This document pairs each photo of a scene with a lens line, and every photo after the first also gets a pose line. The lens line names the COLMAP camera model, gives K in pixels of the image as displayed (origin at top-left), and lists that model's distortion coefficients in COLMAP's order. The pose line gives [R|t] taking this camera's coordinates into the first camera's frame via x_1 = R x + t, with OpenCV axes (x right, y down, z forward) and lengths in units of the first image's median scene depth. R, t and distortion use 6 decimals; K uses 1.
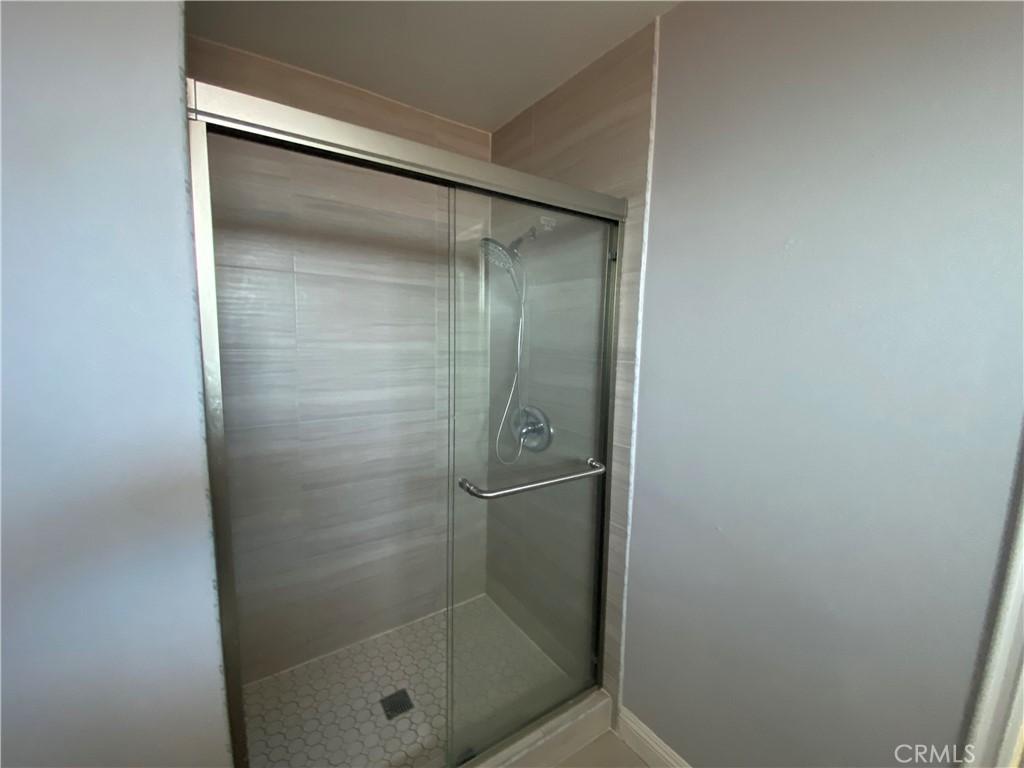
lens RADIAL K [[421.2, 0, 509.5], [0, 421.2, 386.6], [0, 0, 1]] dist [0.036570, -0.027678]
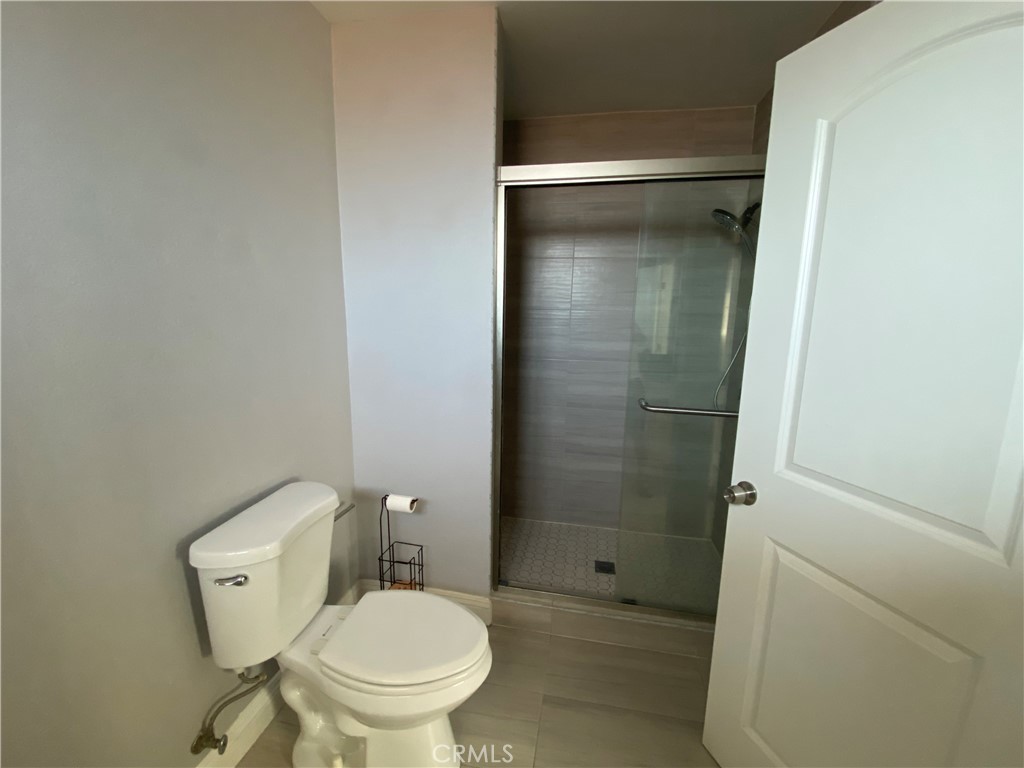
lens RADIAL K [[421.2, 0, 509.5], [0, 421.2, 386.6], [0, 0, 1]] dist [0.036570, -0.027678]
pose [[0.716551, 0.113114, -0.688302, 0.404046], [-0.086005, 0.993562, 0.073746, 0.088477], [0.692212, 0.006355, 0.721666, -0.216401]]
